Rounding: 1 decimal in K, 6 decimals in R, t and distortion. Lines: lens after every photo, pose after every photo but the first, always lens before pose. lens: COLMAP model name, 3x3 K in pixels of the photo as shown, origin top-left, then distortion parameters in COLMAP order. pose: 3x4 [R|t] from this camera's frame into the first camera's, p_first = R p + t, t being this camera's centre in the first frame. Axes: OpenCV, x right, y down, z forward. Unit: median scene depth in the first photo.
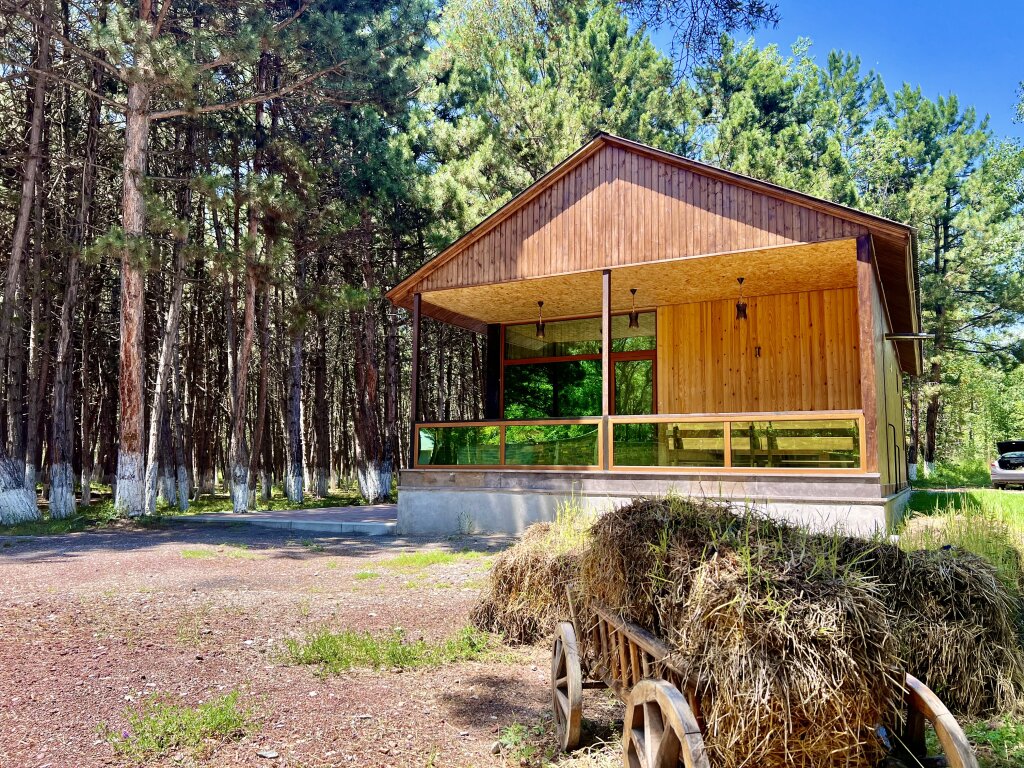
lens RADIAL K [[759.7, 0, 471.7], [0, 759.7, 383.4], [0, 0, 1]] dist [0.070698, -0.053679]
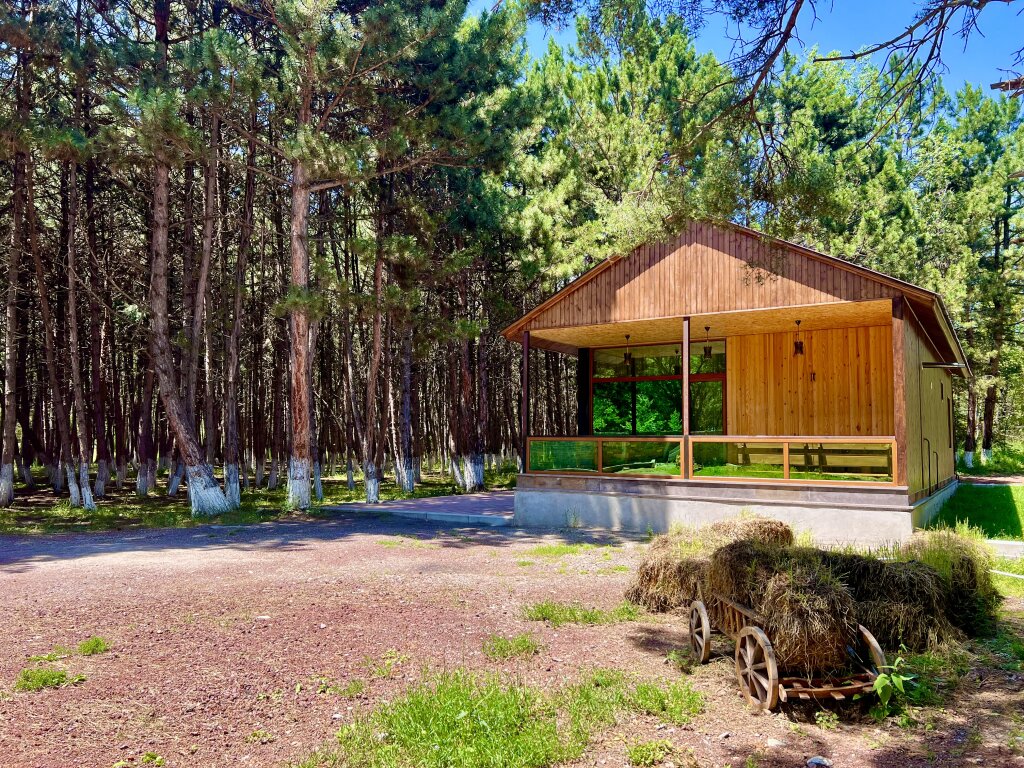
lens RADIAL K [[759.7, 0, 471.7], [0, 759.7, 383.4], [0, 0, 1]] dist [0.070698, -0.053679]
pose [[0.997598, -0.005732, -0.069028, -0.078951], [0.008077, 0.999398, 0.033737, -0.078638], [0.068794, -0.034214, 0.997044, -0.244625]]
